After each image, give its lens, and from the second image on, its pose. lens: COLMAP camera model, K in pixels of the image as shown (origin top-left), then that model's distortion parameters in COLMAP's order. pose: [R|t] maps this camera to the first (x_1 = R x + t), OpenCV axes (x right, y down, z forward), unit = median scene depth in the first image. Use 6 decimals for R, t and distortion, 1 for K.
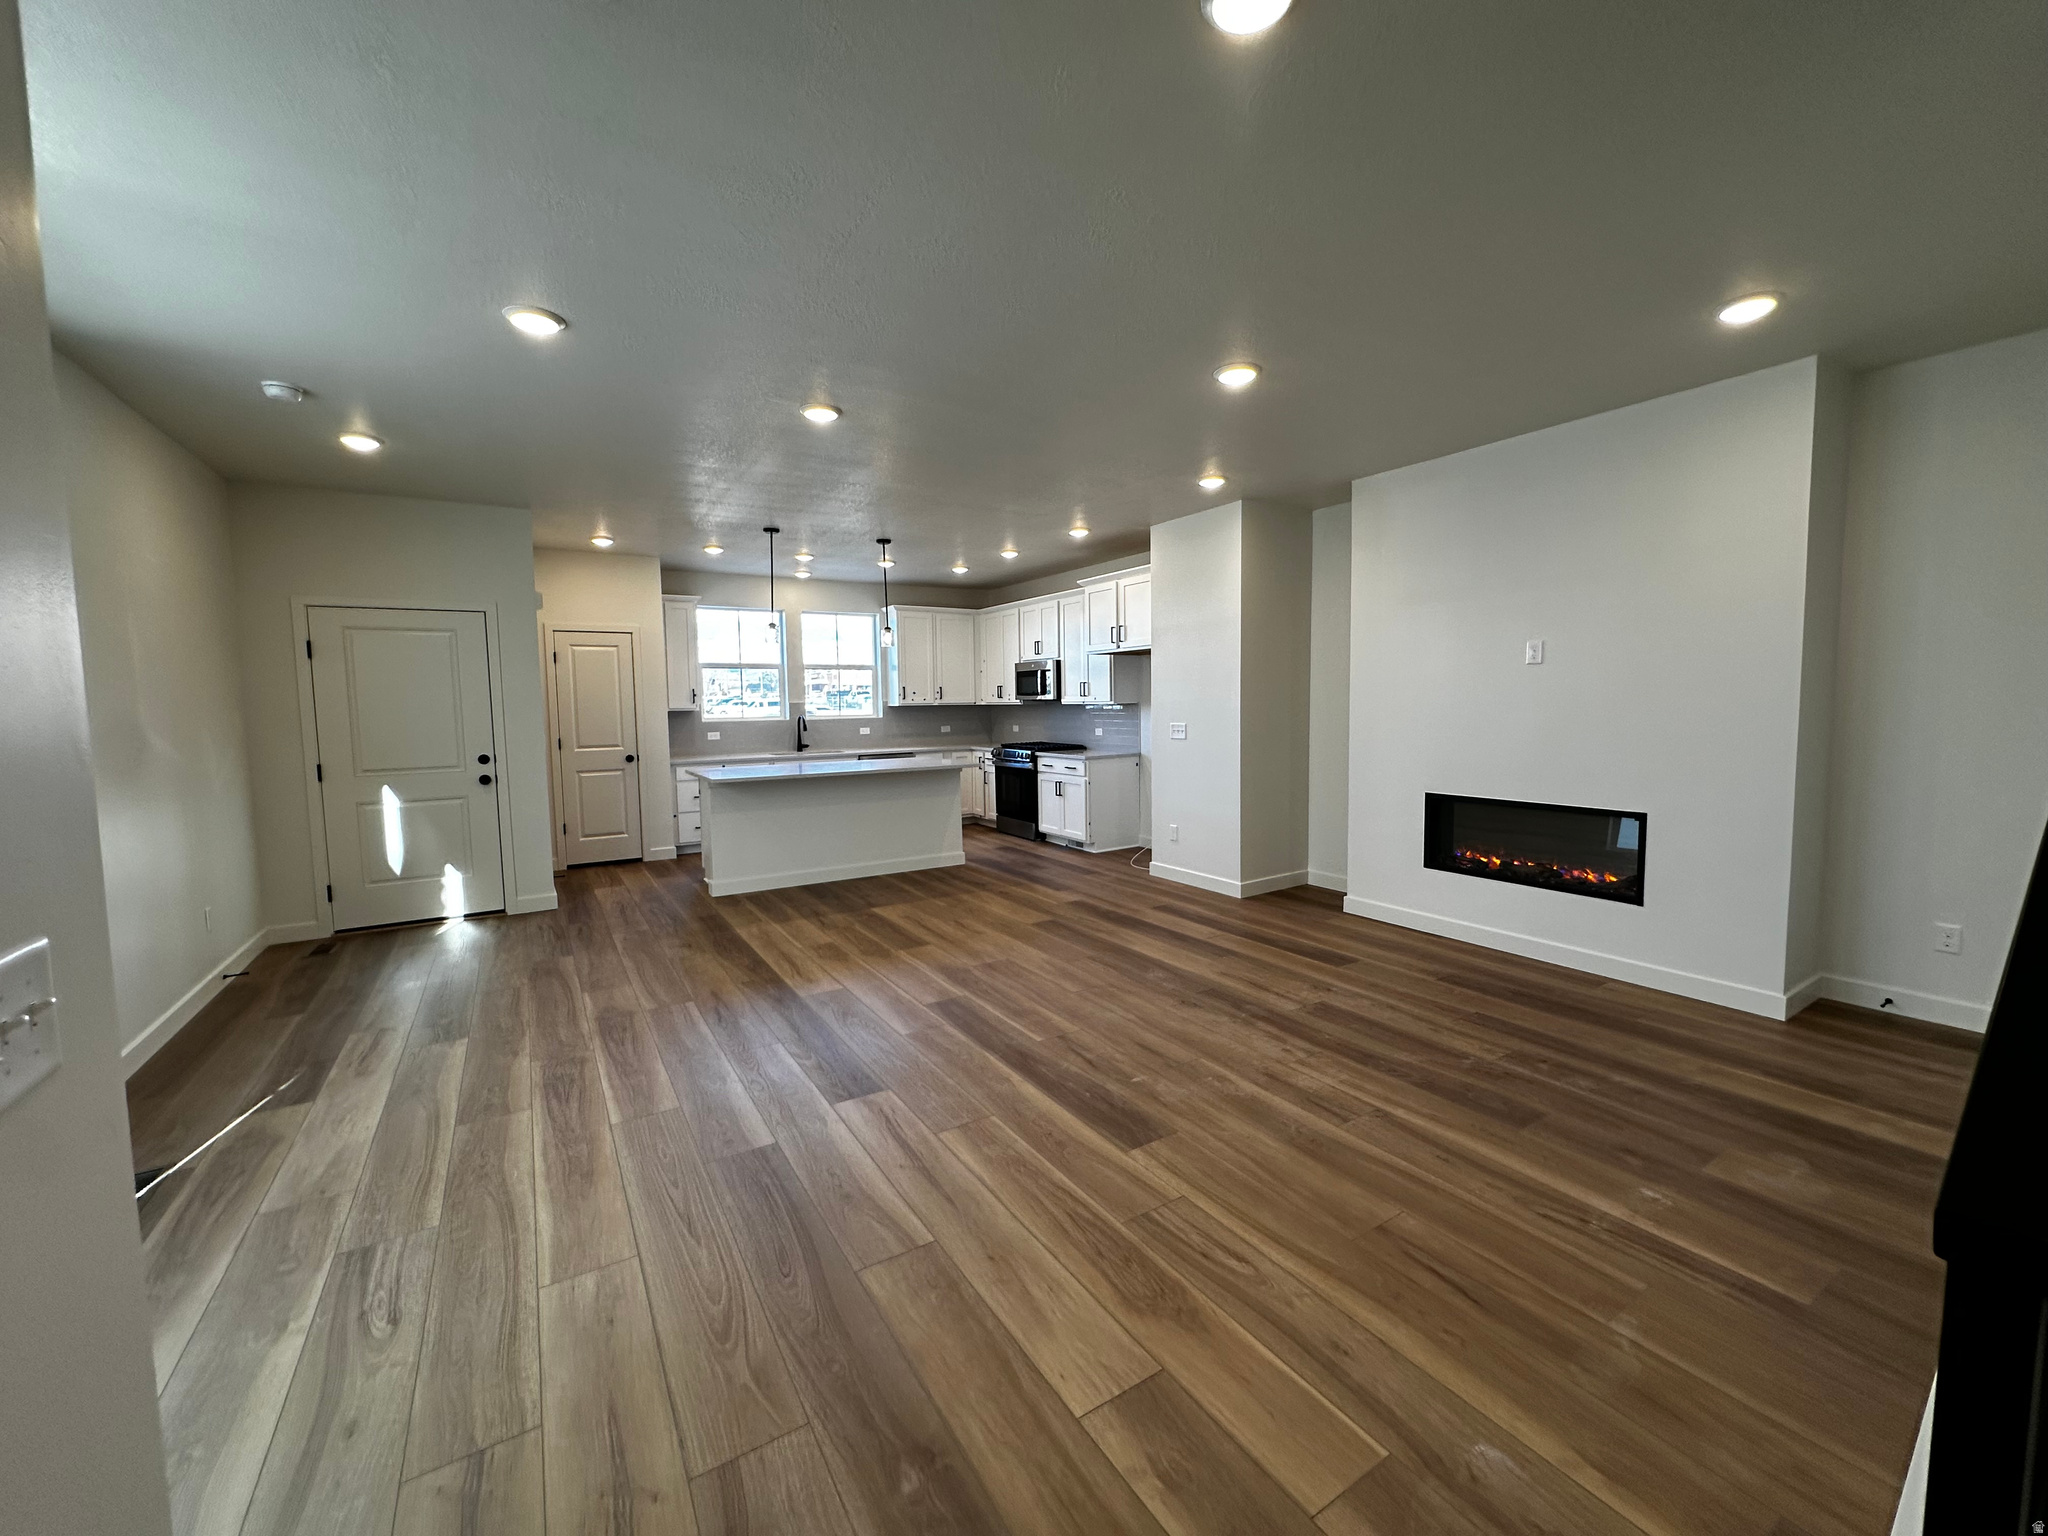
lens RADIAL K [[818.2, 0, 1018.7], [0, 818.2, 763.6], [0, 0, 1]] dist [-0.004031, 0.001069]
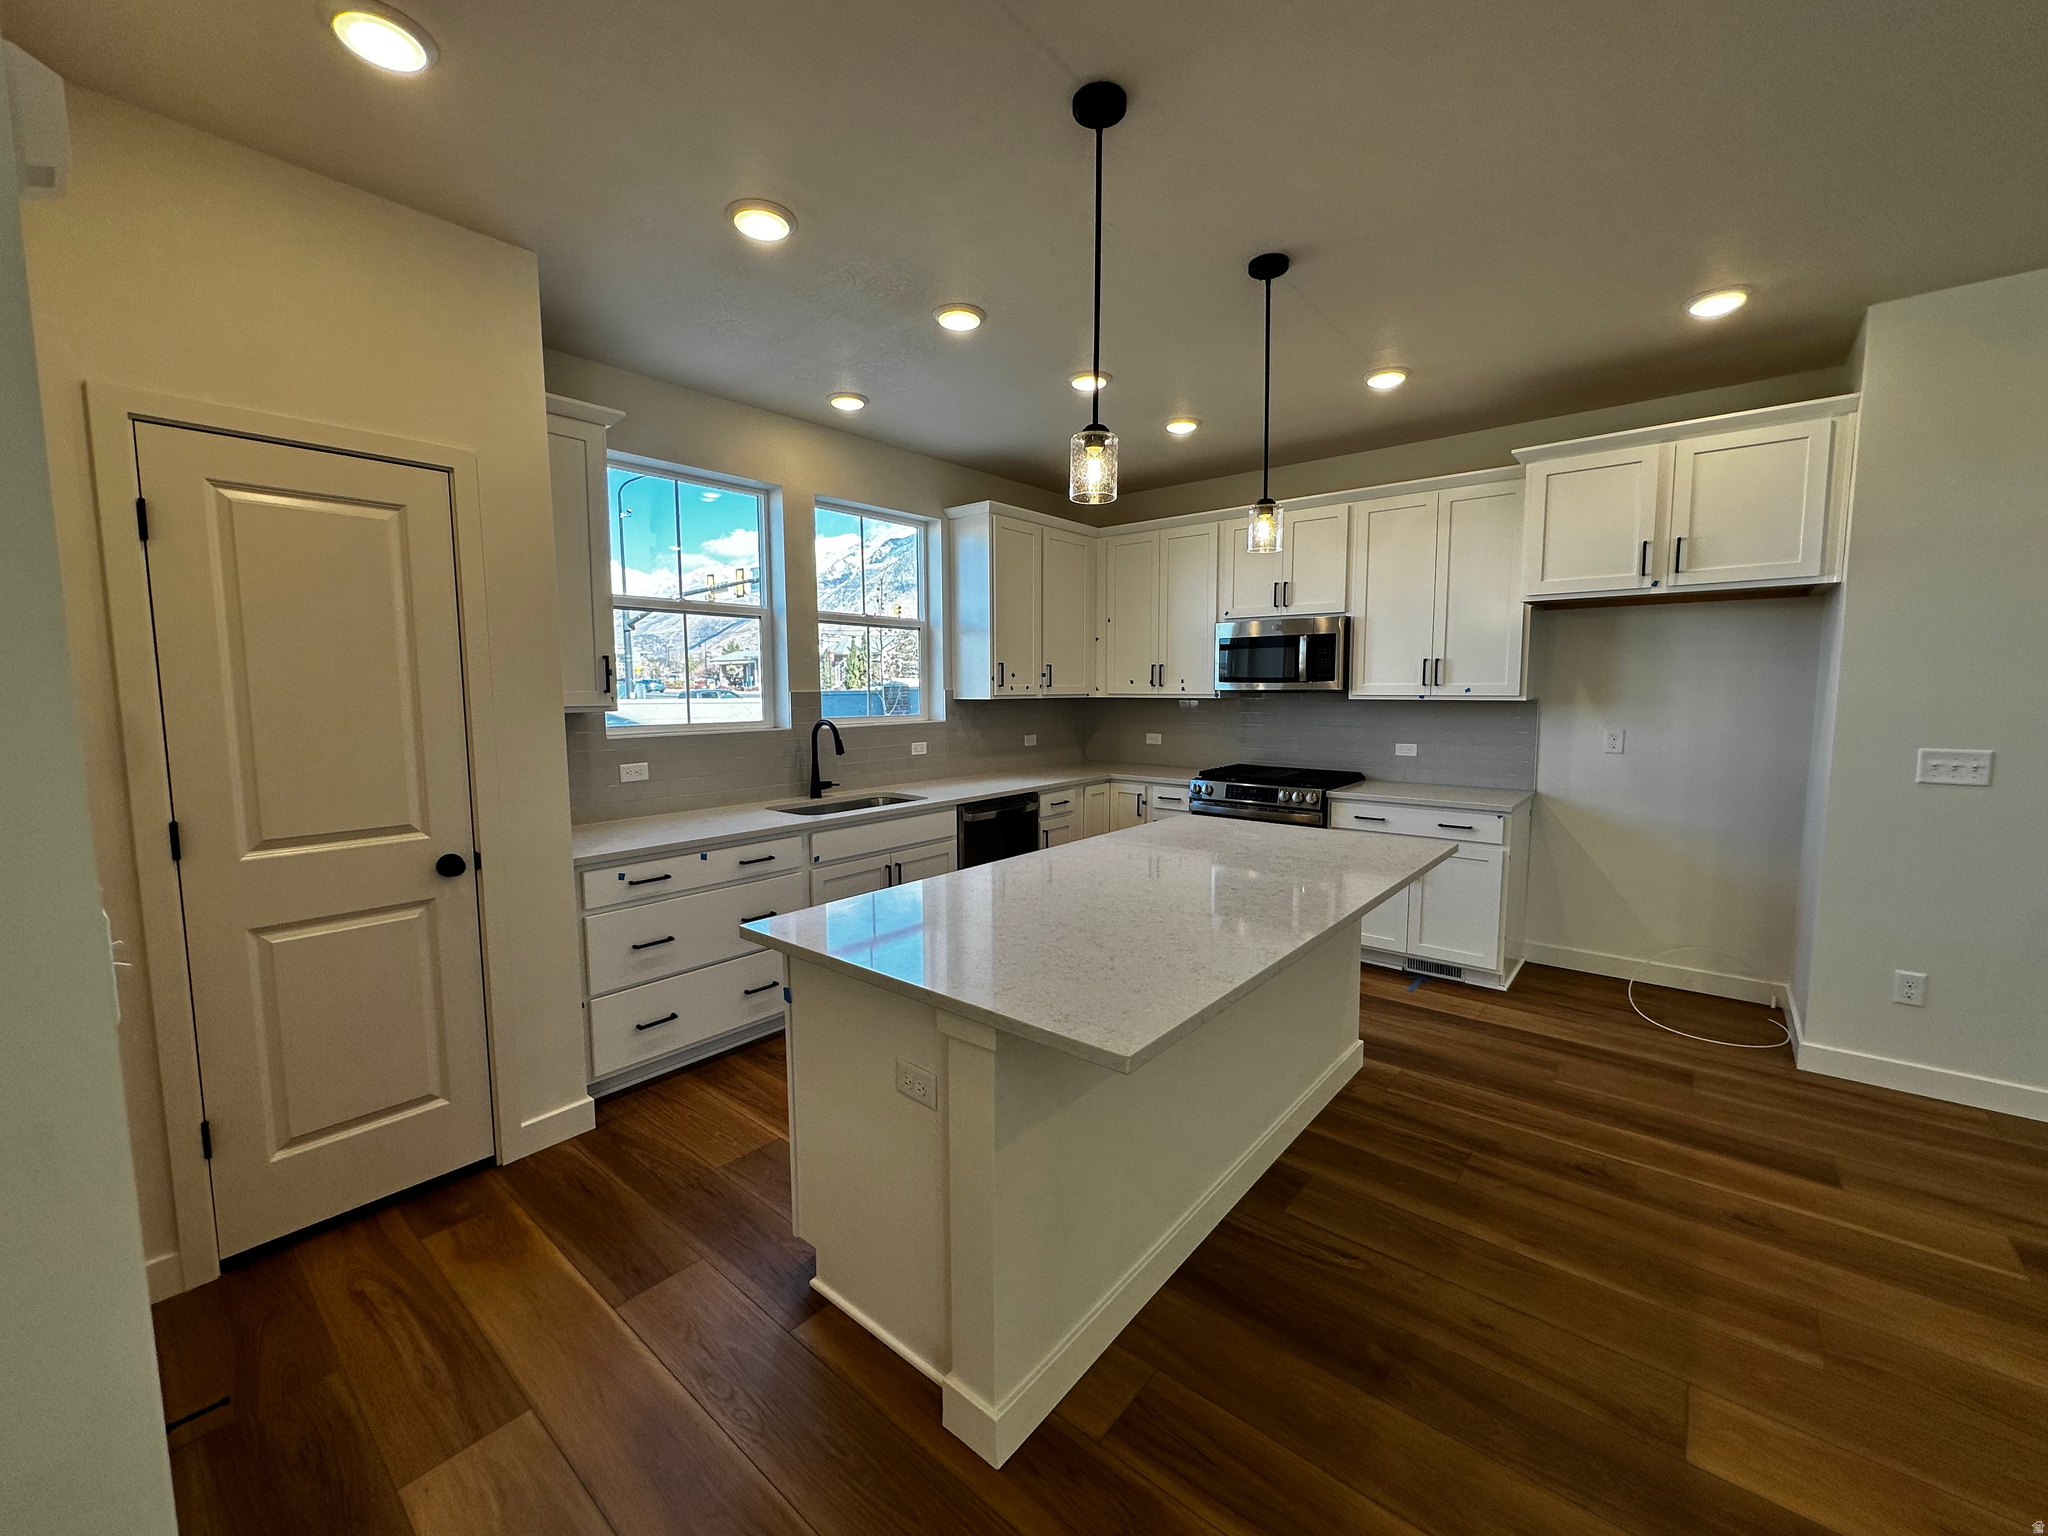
lens RADIAL K [[818.2, 0, 1027.8], [0, 818.2, 756.4], [0, 0, 1]] dist [-0.004031, 0.001069]
pose [[0.947423, -0.016690, 0.319549, -0.345239], [0.014198, 0.999848, 0.010128, -0.046797], [-0.319669, -0.005058, 0.947516, 0.594312]]
